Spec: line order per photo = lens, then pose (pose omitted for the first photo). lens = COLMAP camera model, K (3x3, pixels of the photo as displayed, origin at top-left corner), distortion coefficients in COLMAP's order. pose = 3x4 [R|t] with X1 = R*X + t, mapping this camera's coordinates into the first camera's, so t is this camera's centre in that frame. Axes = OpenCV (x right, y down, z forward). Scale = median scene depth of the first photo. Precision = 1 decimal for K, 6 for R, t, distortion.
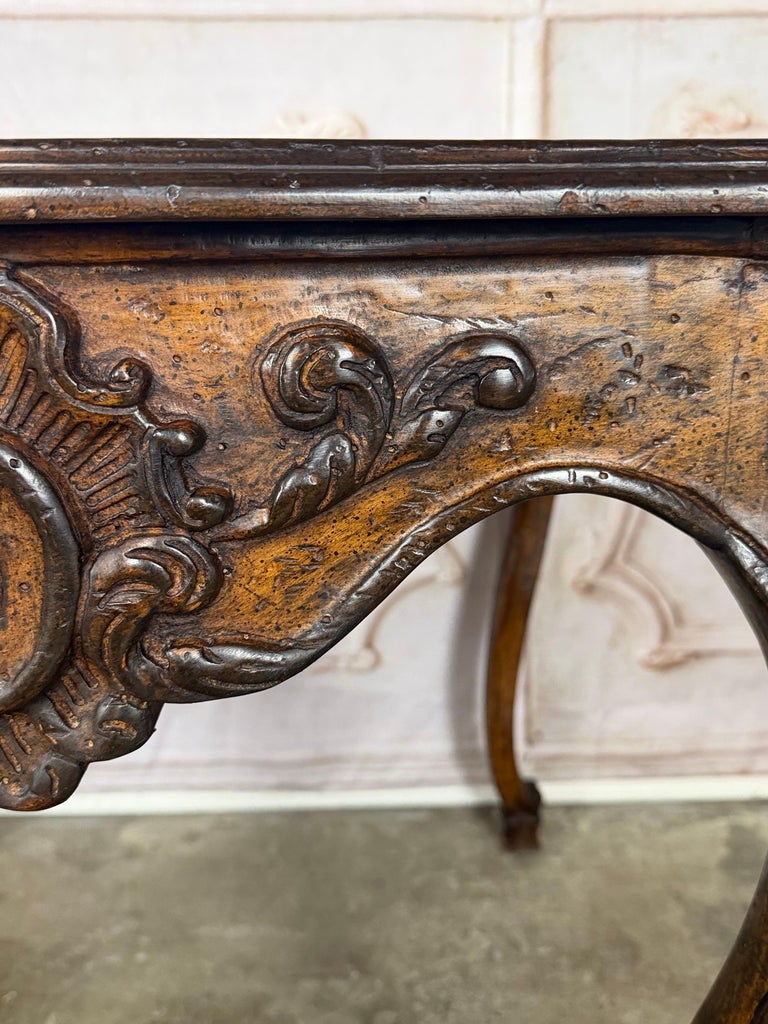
lens RADIAL K [[947.7, 0, 380.5], [0, 947.7, 514.8], [0, 0, 1]] dist [0.006336, 0.000000]
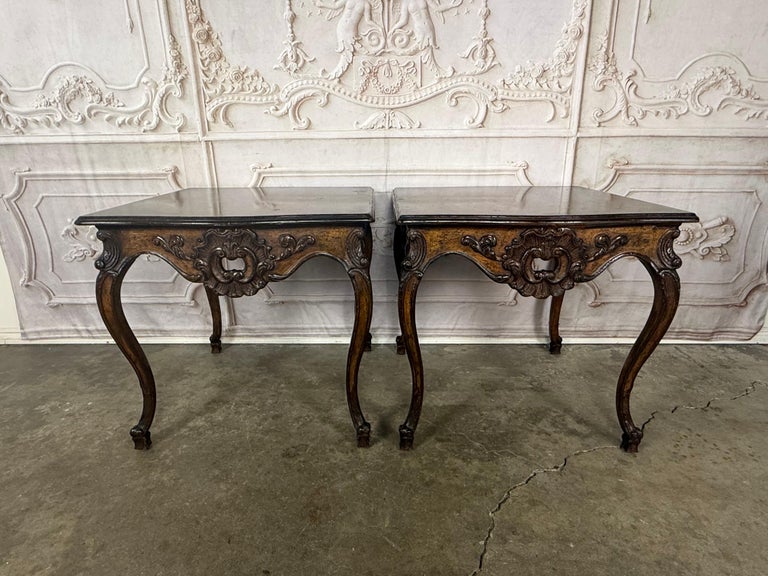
lens RADIAL K [[443.7, 0, 375.9], [0, 443.7, 290.2], [0, 0, 1]] dist [-0.006087, 0.004551]
pose [[0.998986, 0.015619, -0.042227, -0.581201], [-0.013816, 0.998993, 0.042676, 0.043186], [0.042851, -0.042050, 0.998196, -0.909843]]
